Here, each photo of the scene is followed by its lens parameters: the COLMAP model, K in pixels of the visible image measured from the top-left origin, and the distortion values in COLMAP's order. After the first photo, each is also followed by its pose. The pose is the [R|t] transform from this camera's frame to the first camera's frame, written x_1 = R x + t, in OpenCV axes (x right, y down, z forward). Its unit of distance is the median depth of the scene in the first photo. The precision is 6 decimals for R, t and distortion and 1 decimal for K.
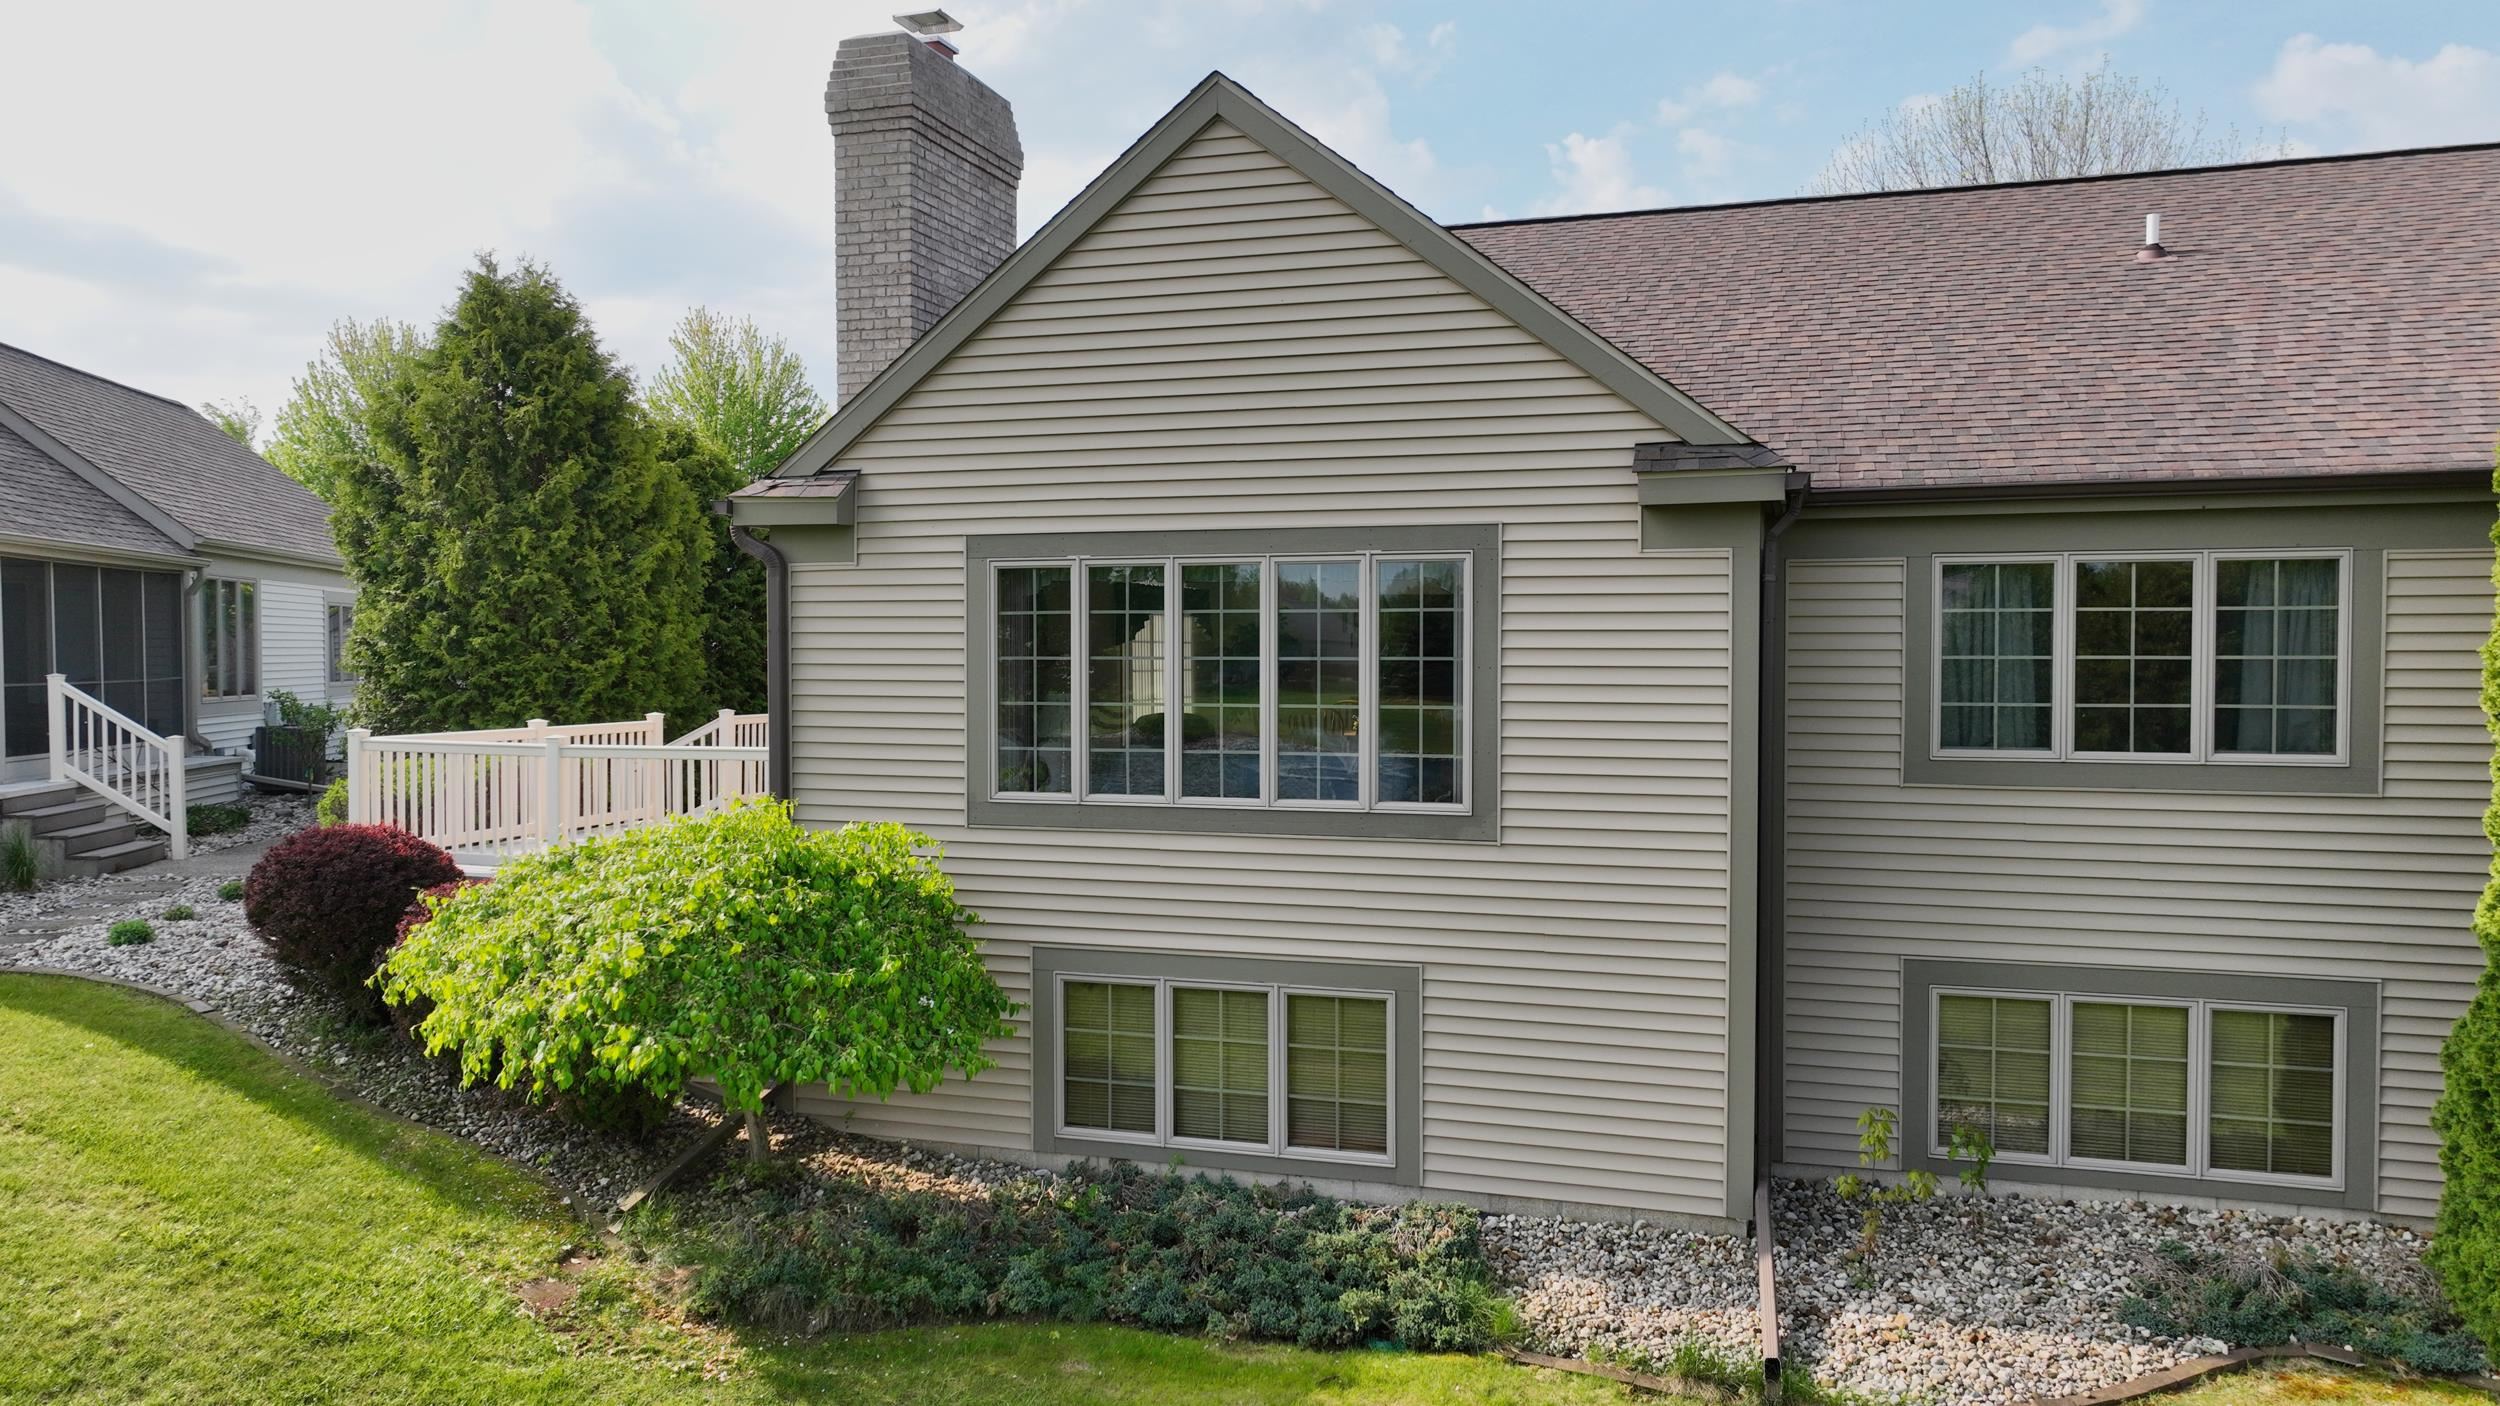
lens RADIAL K [[1762.3, 0, 1250.0], [0, 1762.3, 703.0], [0, 0, 1]] dist [0.002373, 0.012784]
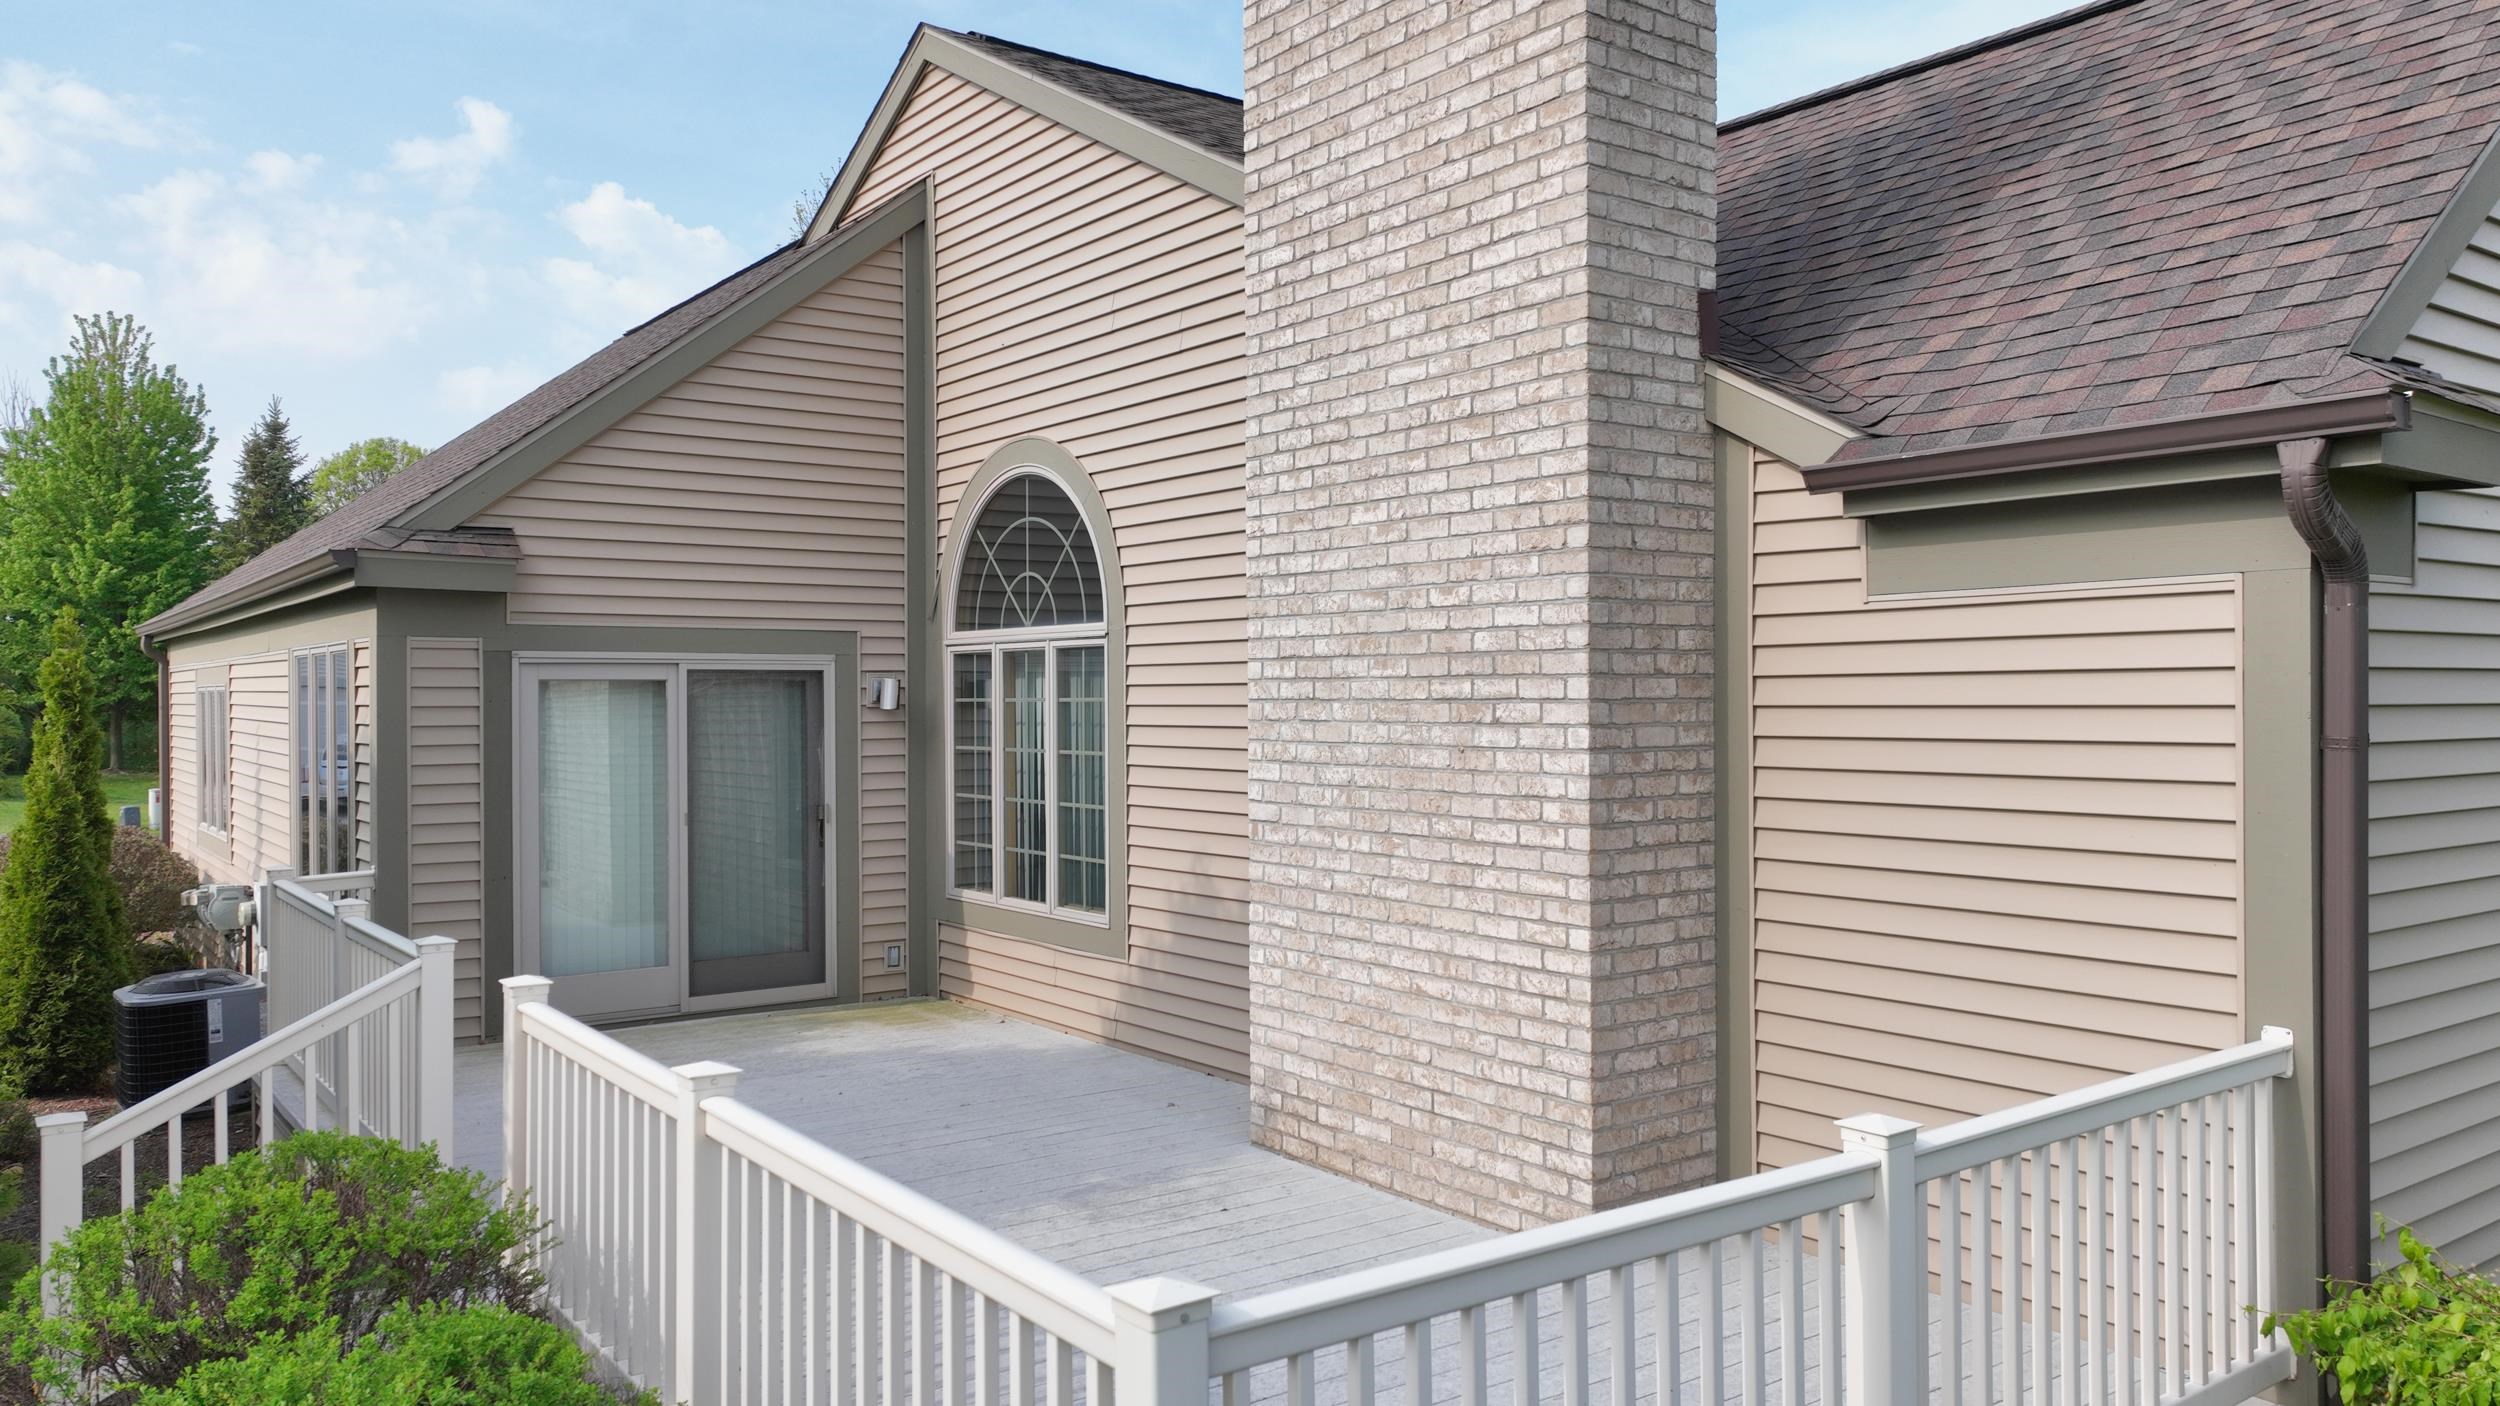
lens RADIAL K [[1757.8, 0, 1250.0], [0, 1757.8, 703.0], [0, 0, 1]] dist [0.008019, -0.000587]
pose [[0.581837, -0.008607, 0.813260, -0.761316], [0.028495, 0.999546, -0.009807, -0.055040], [-0.812806, 0.028880, 0.581818, 1.011160]]
